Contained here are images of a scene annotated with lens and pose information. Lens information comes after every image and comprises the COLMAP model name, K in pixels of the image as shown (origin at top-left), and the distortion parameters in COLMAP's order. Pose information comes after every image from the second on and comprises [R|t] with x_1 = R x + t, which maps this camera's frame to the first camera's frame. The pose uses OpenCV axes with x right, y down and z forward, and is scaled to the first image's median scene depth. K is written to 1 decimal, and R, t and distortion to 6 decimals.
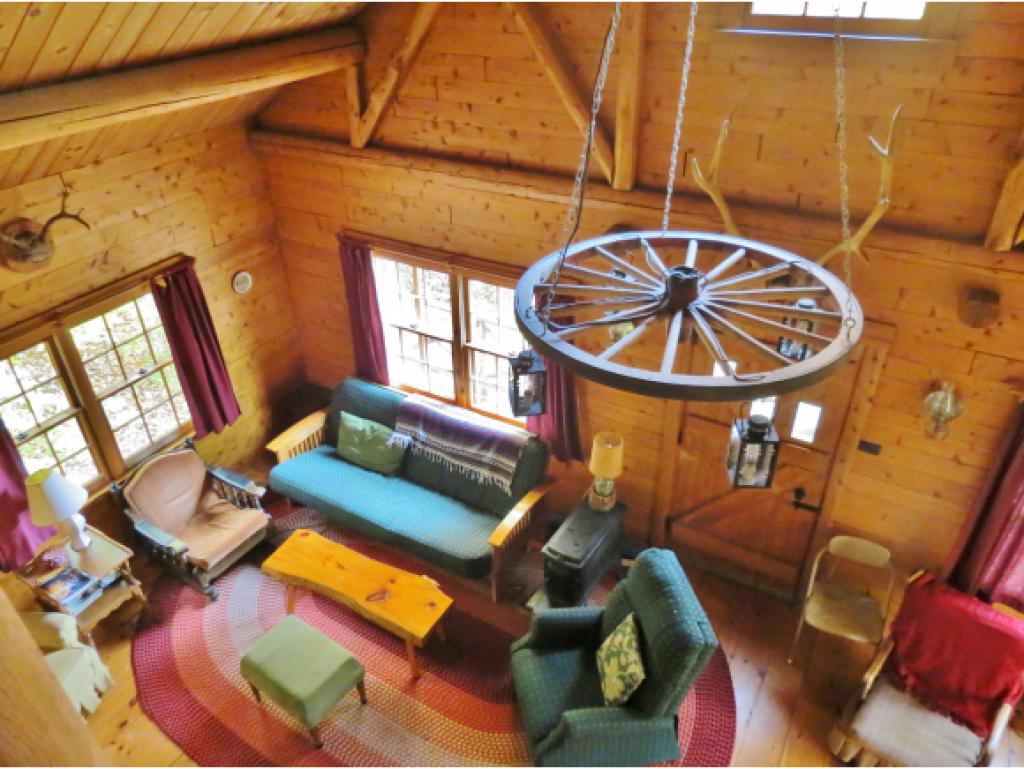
lens RADIAL K [[726.7, 0, 517.4], [0, 726.7, 383.8], [0, 0, 1]] dist [-0.035871, 0.027295]
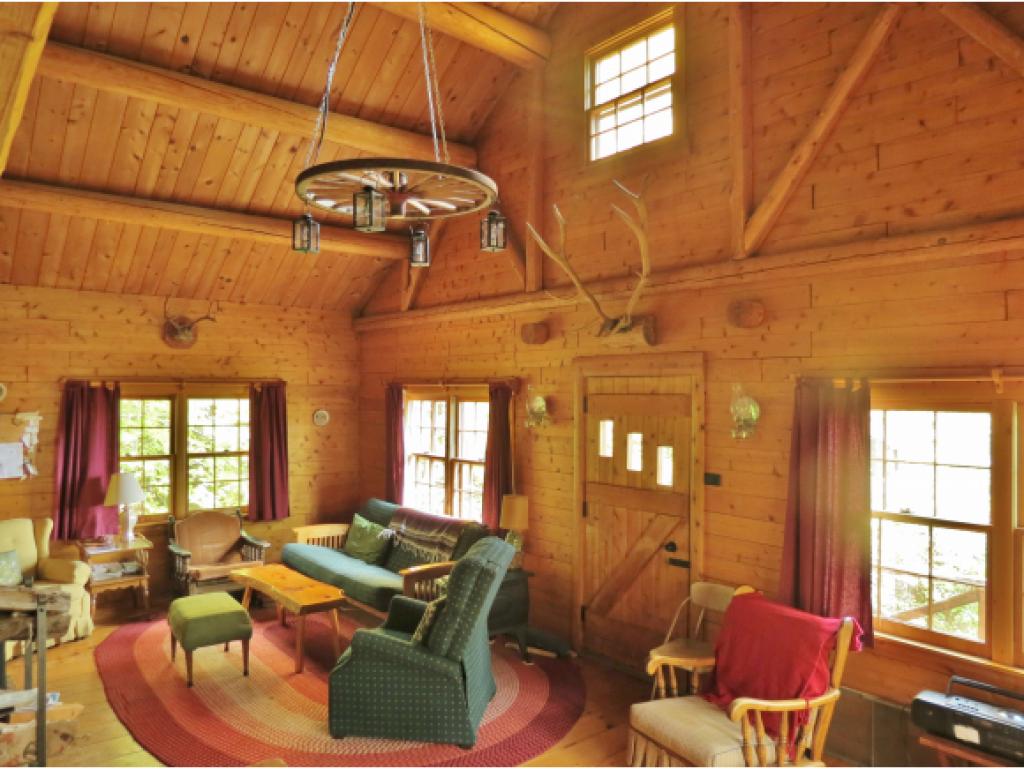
lens RADIAL K [[726.7, 0, 517.4], [0, 726.7, 383.8], [0, 0, 1]] dist [-0.035871, 0.027295]
pose [[0.939033, 0.017390, -0.343388, 0.490891], [-0.202177, 0.835741, -0.510550, 0.485939], [0.278105, 0.548848, 0.788304, -0.004636]]
